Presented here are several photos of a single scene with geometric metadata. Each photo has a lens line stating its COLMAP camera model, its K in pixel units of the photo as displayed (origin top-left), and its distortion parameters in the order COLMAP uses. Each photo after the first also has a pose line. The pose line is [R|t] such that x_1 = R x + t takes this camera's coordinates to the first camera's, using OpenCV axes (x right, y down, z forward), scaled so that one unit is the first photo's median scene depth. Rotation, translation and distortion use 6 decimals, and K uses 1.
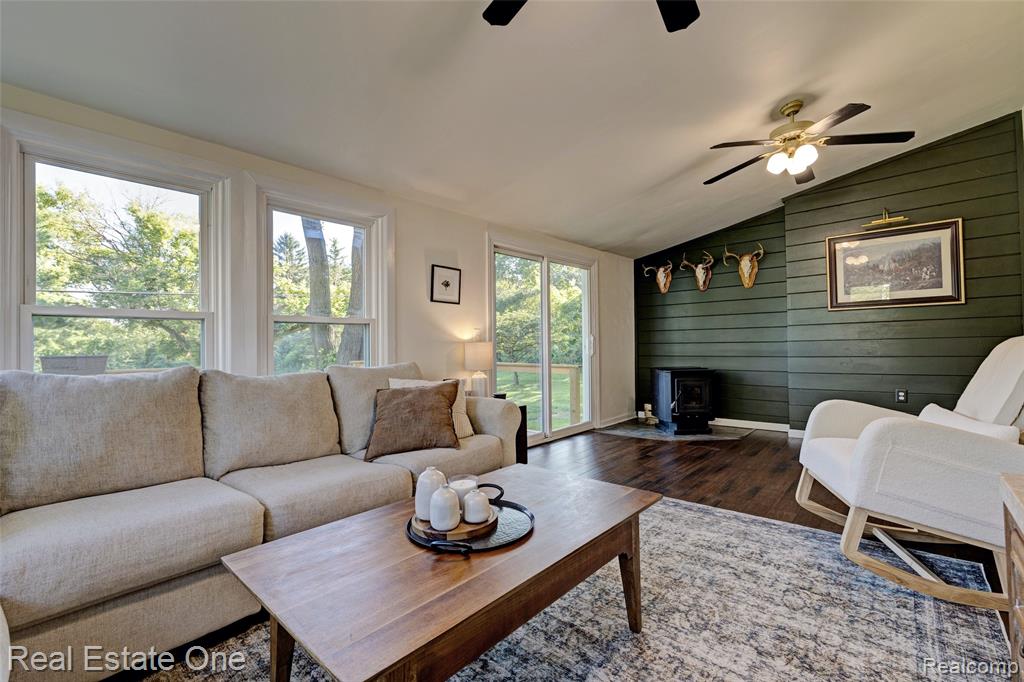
lens RADIAL K [[451.4, 0, 512.0], [0, 451.4, 341.0], [0, 0, 1]] dist [0.004965, 0.000046]
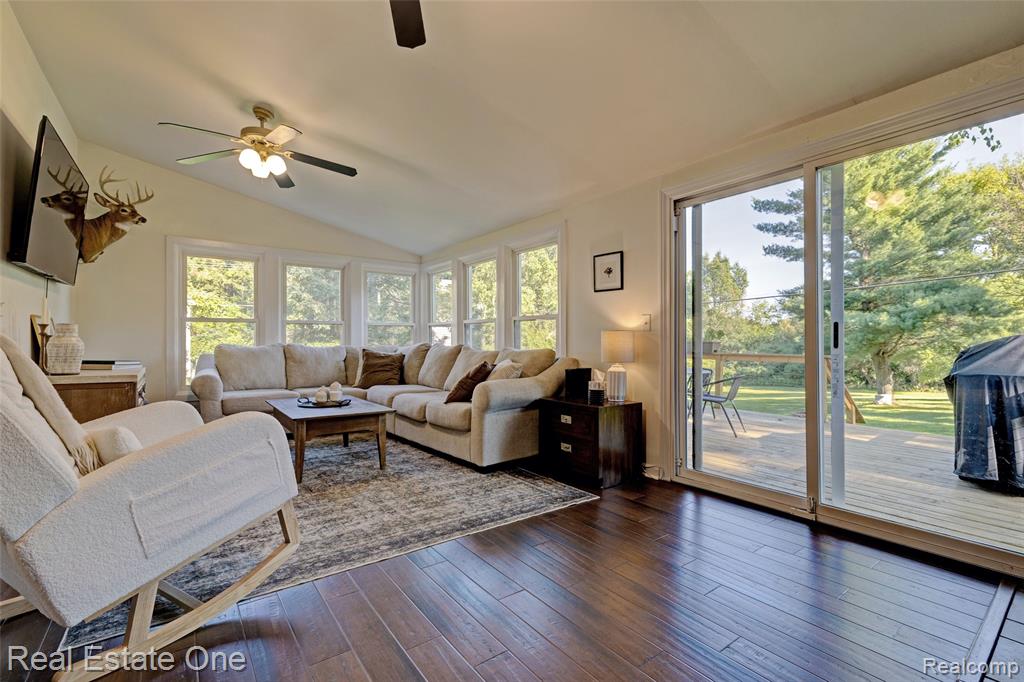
lens RADIAL K [[451.4, 0, 512.0], [0, 451.4, 341.0], [0, 0, 1]] dist [0.004965, 0.000046]
pose [[-0.211020, 0.009771, -0.977433, 0.827431], [0.015376, 0.999859, 0.006676, 0.013958], [0.977361, -0.013620, -0.211140, 0.973174]]
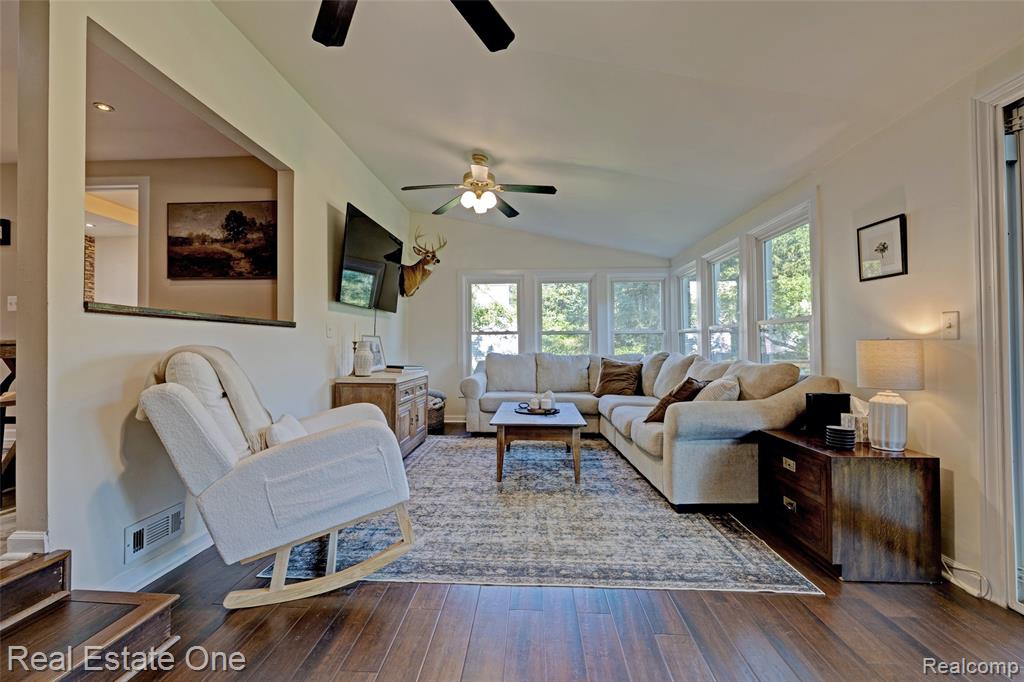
lens RADIAL K [[428.6, 0, 512.0], [0, 428.6, 341.0], [0, 0, 1]] dist [-0.002494, 0.000026]
pose [[-0.781308, 0.006985, -0.624107, 0.626625], [0.021591, 0.999641, -0.015842, 0.003319], [0.623773, -0.025853, -0.781178, 1.112896]]
